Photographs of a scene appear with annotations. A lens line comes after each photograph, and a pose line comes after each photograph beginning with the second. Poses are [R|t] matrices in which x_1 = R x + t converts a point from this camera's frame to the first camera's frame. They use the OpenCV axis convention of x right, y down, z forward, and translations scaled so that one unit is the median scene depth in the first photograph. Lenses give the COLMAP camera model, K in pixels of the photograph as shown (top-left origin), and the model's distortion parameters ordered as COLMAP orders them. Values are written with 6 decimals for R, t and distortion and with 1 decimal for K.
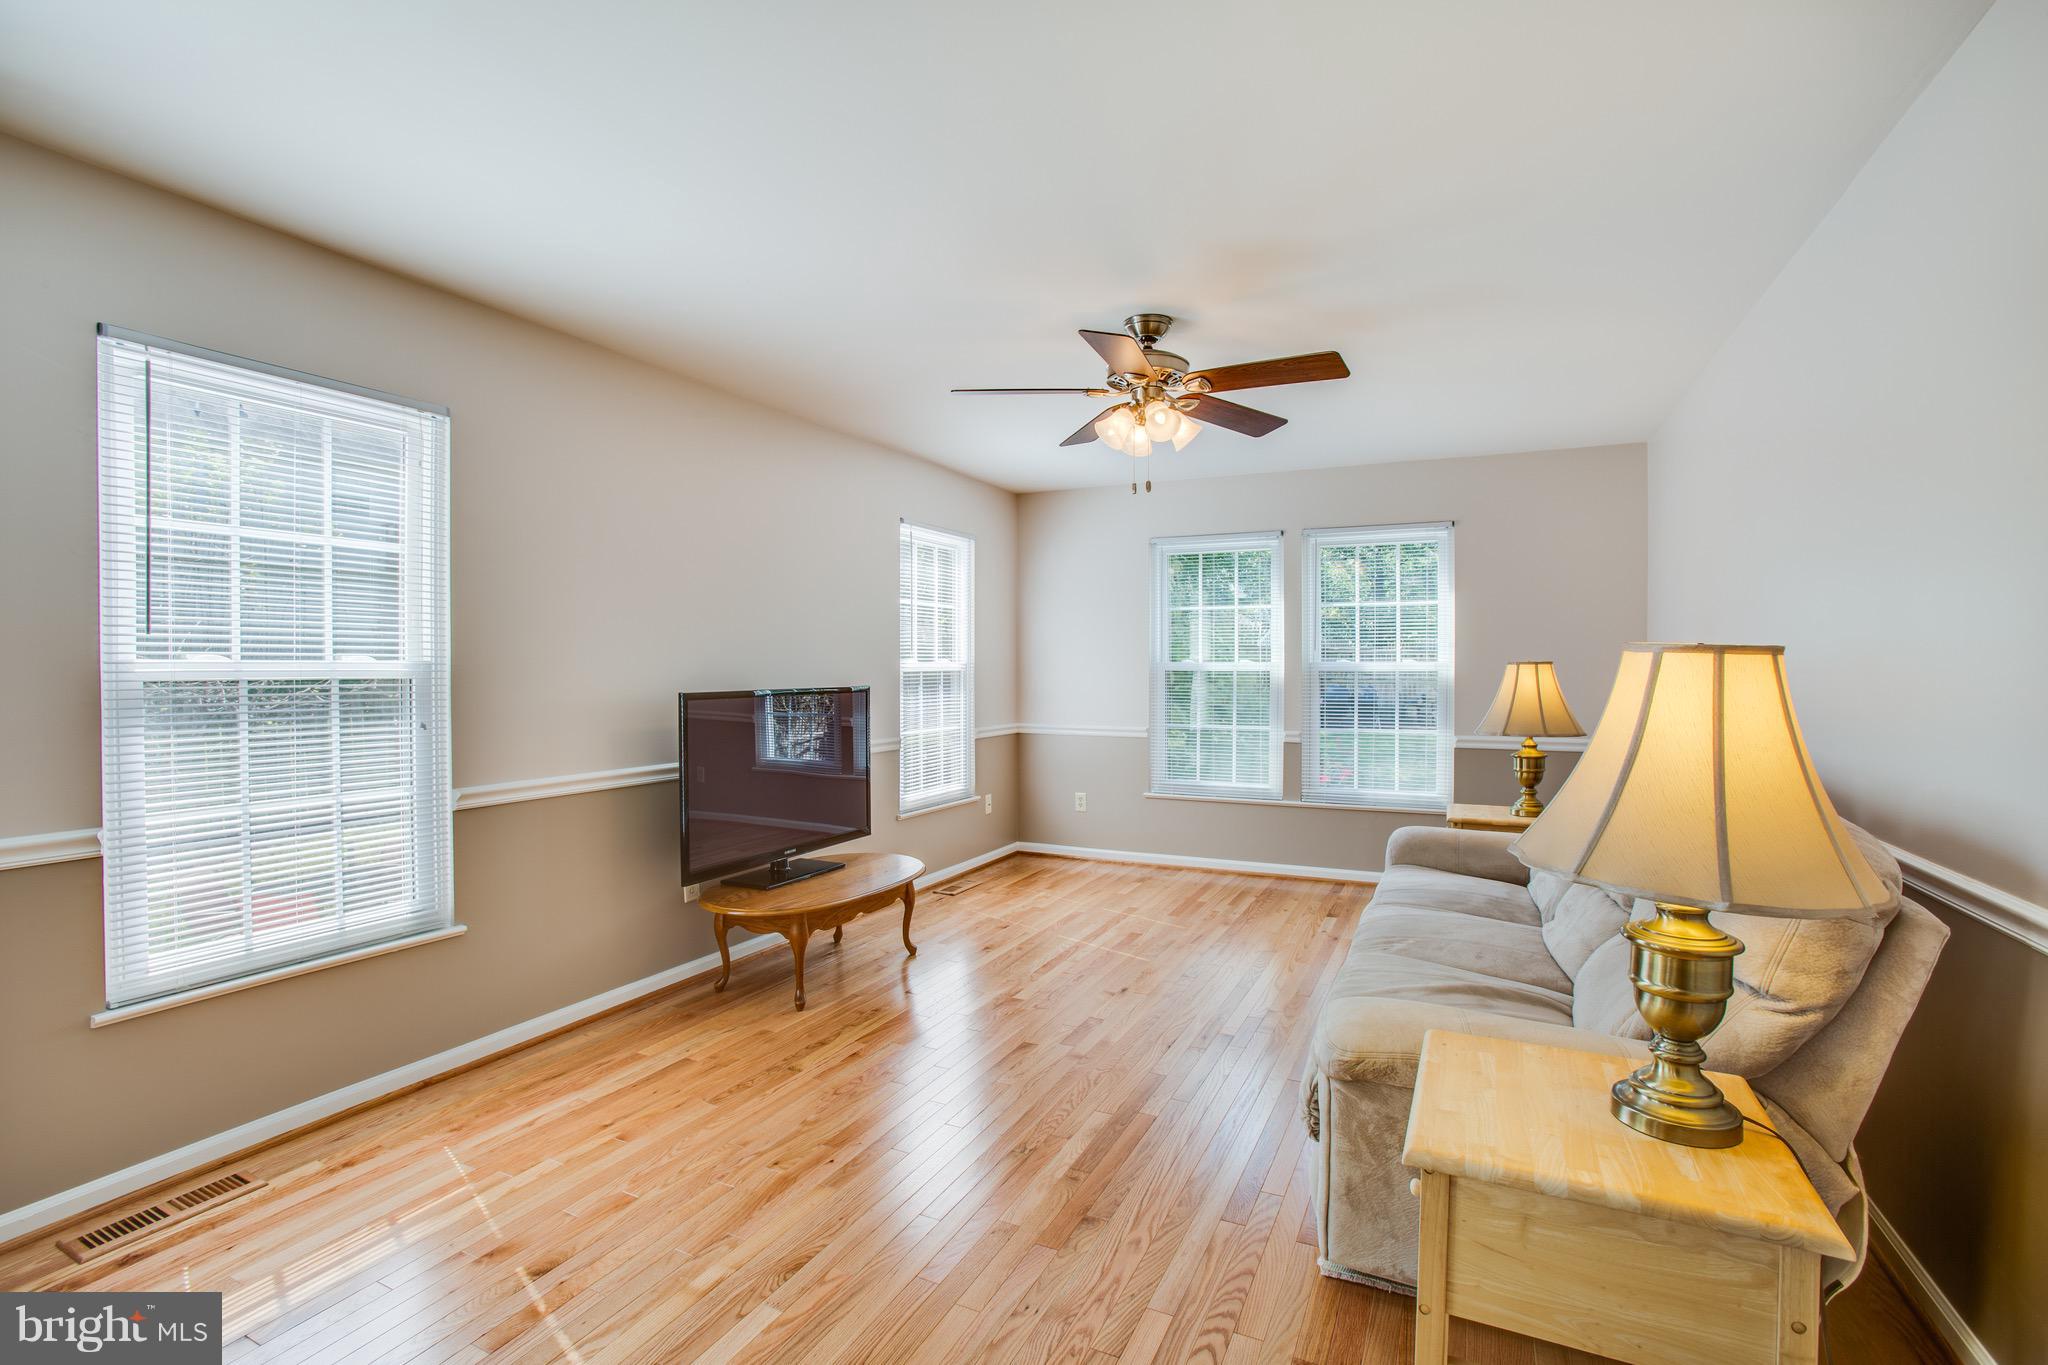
lens RADIAL K [[978.8, 0, 999.2], [0, 978.8, 681.6], [0, 0, 1]] dist [-0.001100, 0.000140]
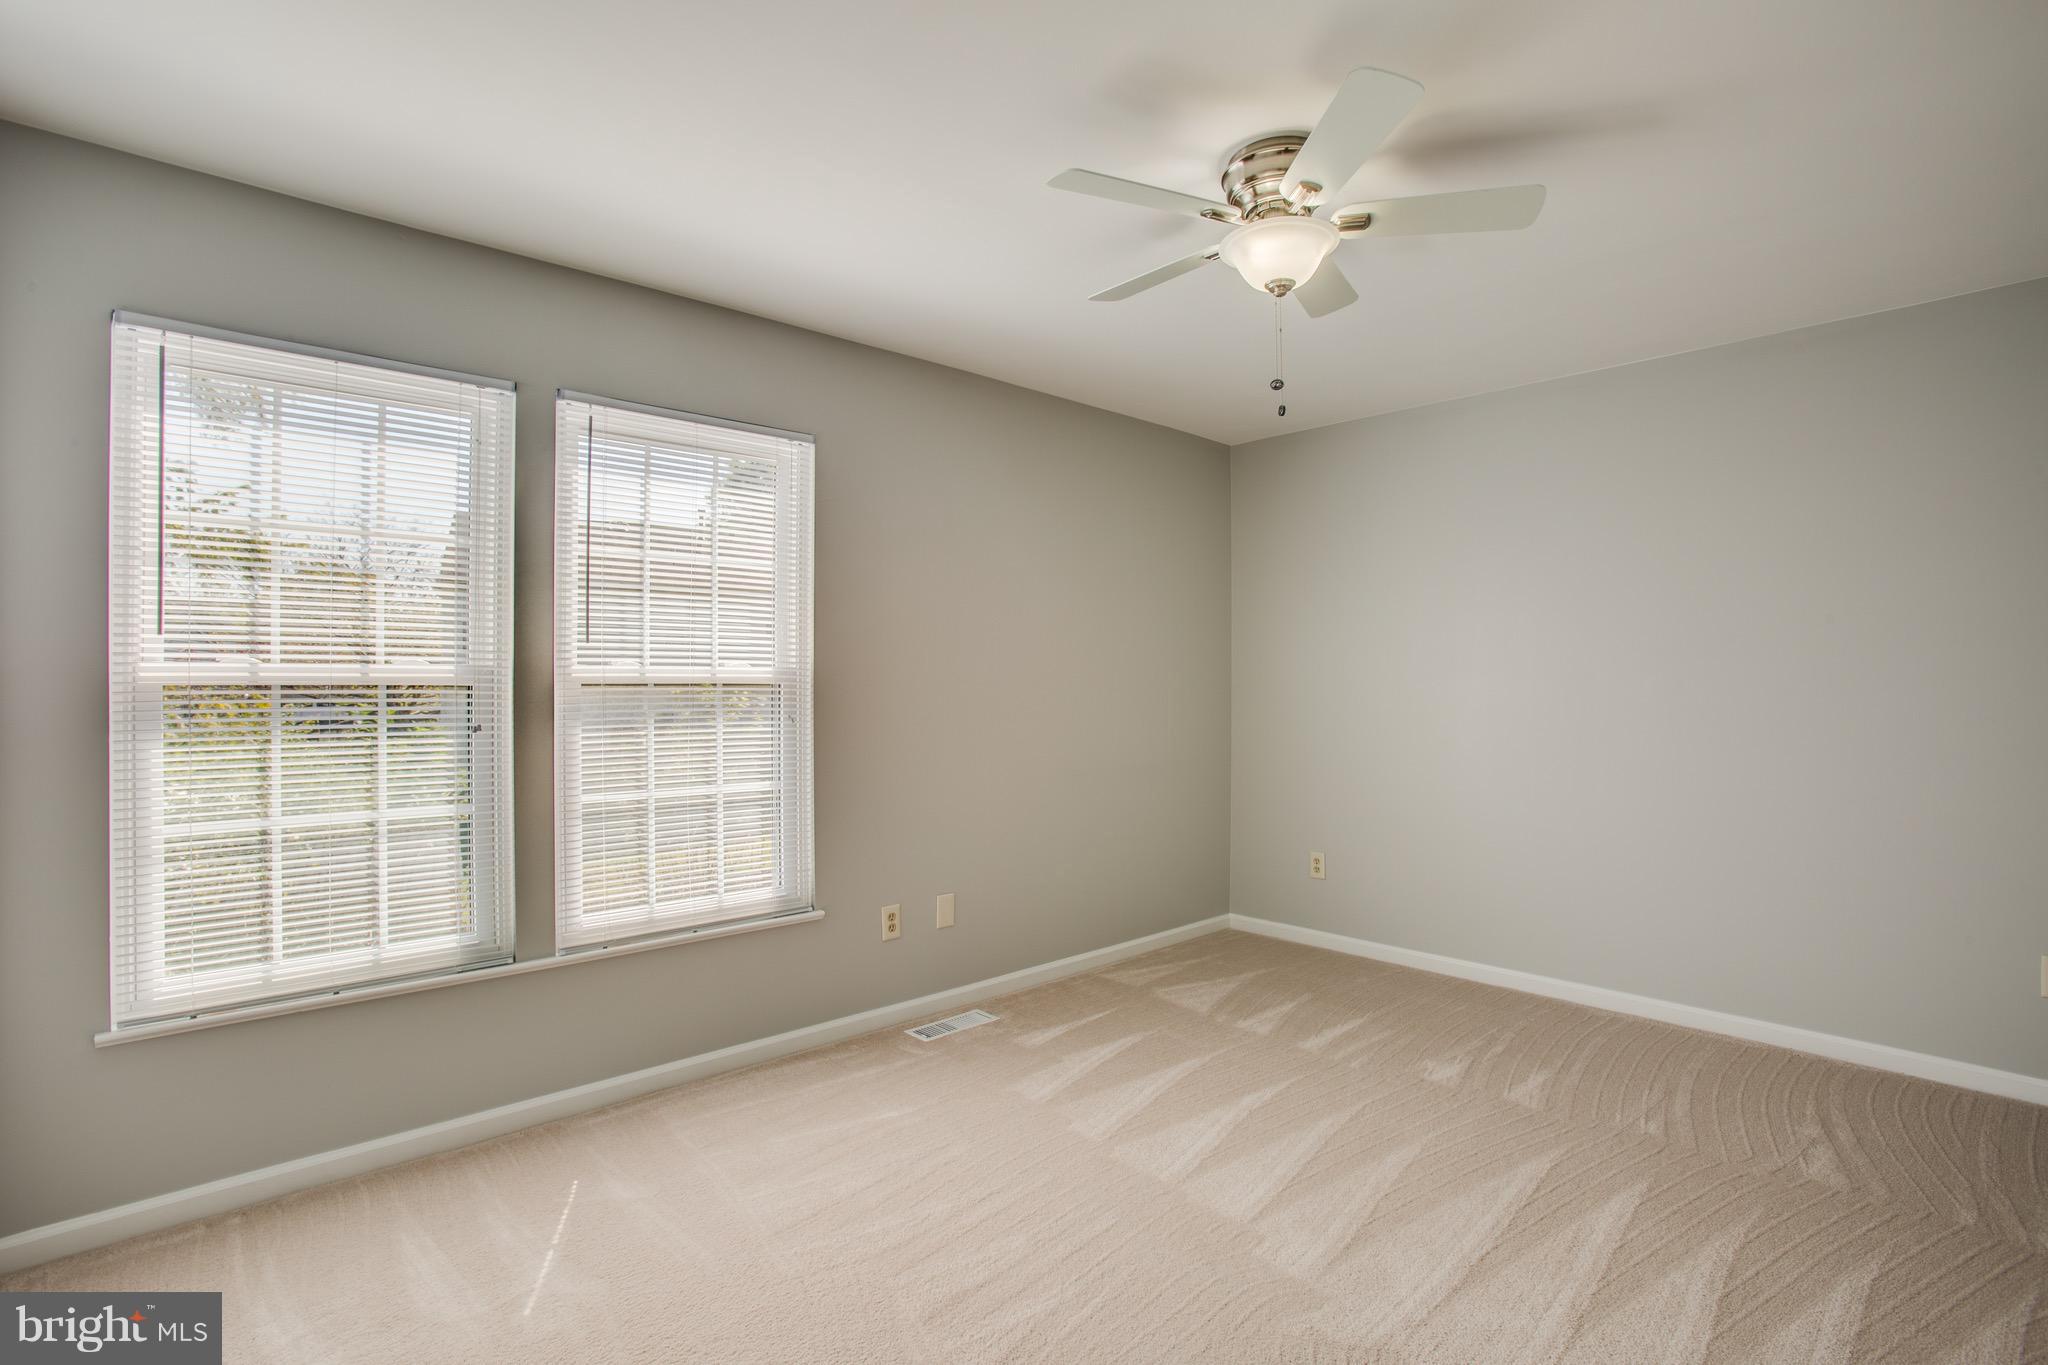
lens RADIAL K [[978.8, 0, 999.2], [0, 978.8, 681.6], [0, 0, 1]] dist [-0.001100, 0.000140]
pose [[0.929730, 0.006928, -0.368177, 0.101780], [-0.009571, 0.999940, -0.005354, -0.002923], [0.368118, 0.008502, 0.929740, 0.187080]]
